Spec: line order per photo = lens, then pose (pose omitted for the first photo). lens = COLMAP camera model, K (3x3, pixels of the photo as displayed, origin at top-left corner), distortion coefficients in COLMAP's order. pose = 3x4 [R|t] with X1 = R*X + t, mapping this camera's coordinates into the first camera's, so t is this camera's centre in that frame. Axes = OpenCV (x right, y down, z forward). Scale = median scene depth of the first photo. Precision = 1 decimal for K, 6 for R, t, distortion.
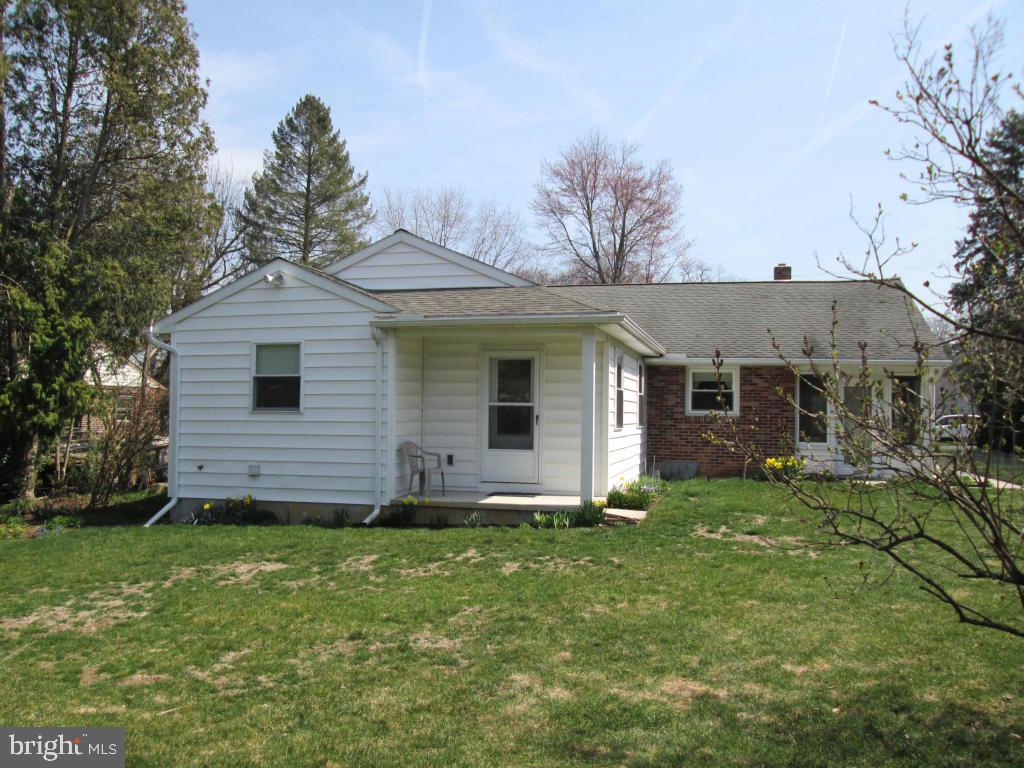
lens RADIAL K [[872.7, 0, 512.4], [0, 872.7, 370.5], [0, 0, 1]] dist [-0.131055, 0.254731]
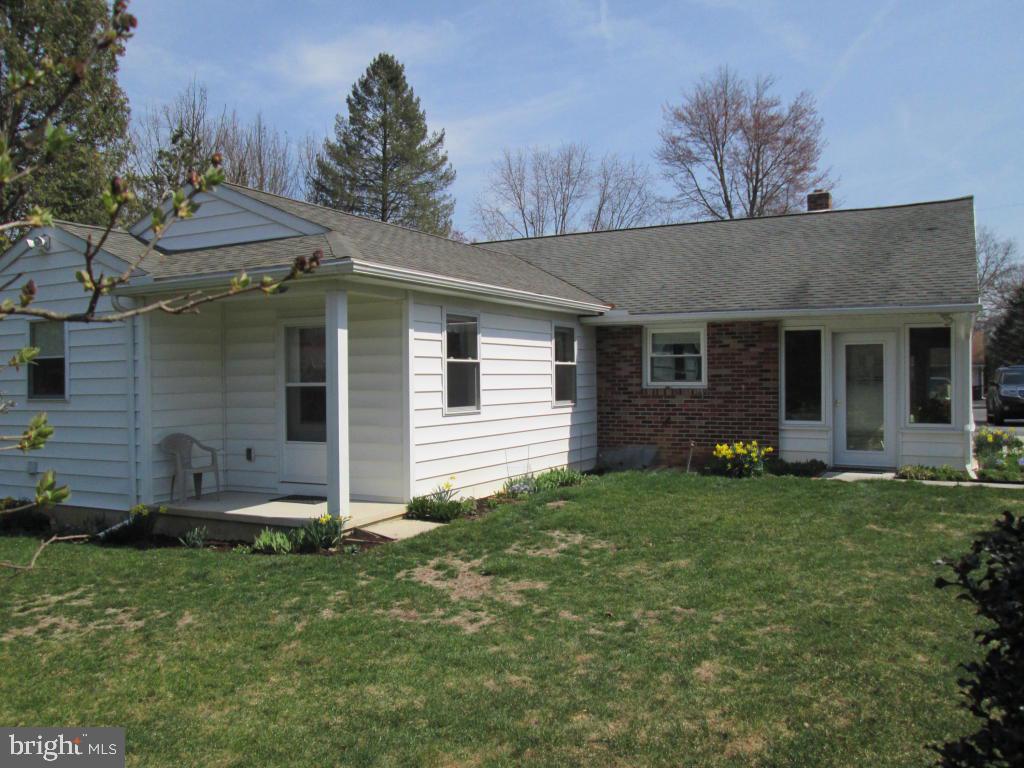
lens RADIAL K [[858.7, 0, 516.9], [0, 858.7, 379.2], [0, 0, 1]] dist [-0.058732, 0.037755]
pose [[0.973856, -0.022637, -0.226035, 0.270785], [0.034347, 0.998256, 0.048010, 0.002350], [0.224554, -0.054518, 0.972935, 0.216984]]
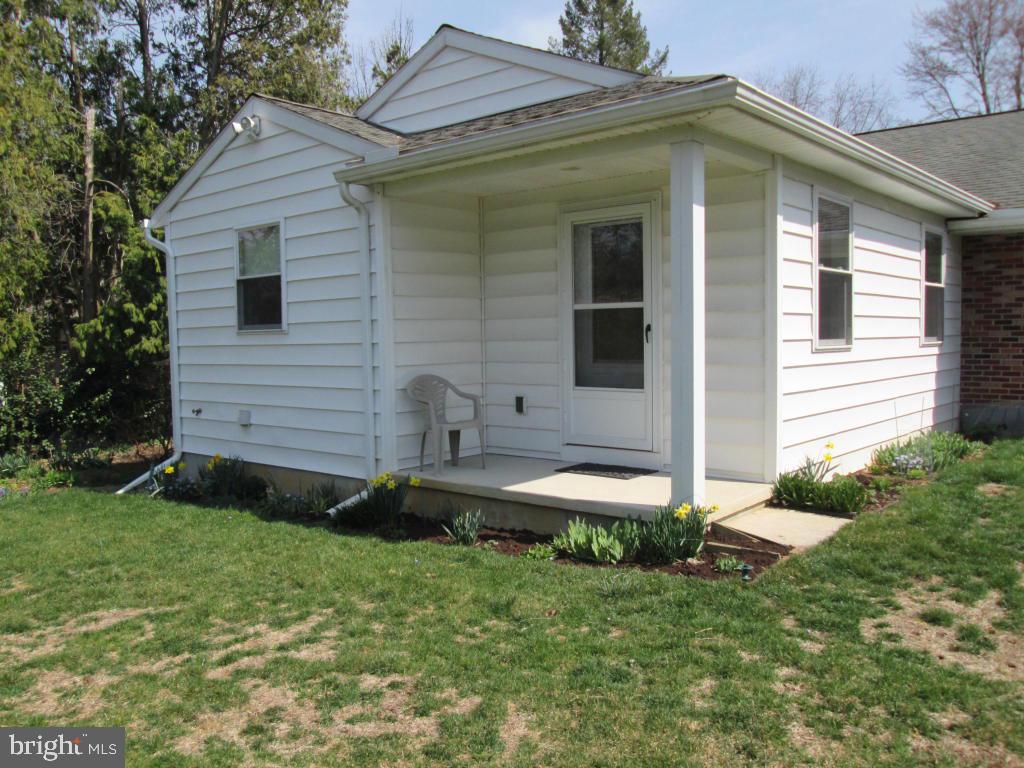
lens RADIAL K [[854.1, 0, 512.0], [0, 854.1, 384.0], [0, 0, 1]] dist [-0.042866, 0.019349]
pose [[0.899693, 0.002413, -0.436516, 0.136035], [0.044935, 0.994160, 0.098112, 0.024159], [0.434203, -0.107885, 0.894331, 0.366928]]
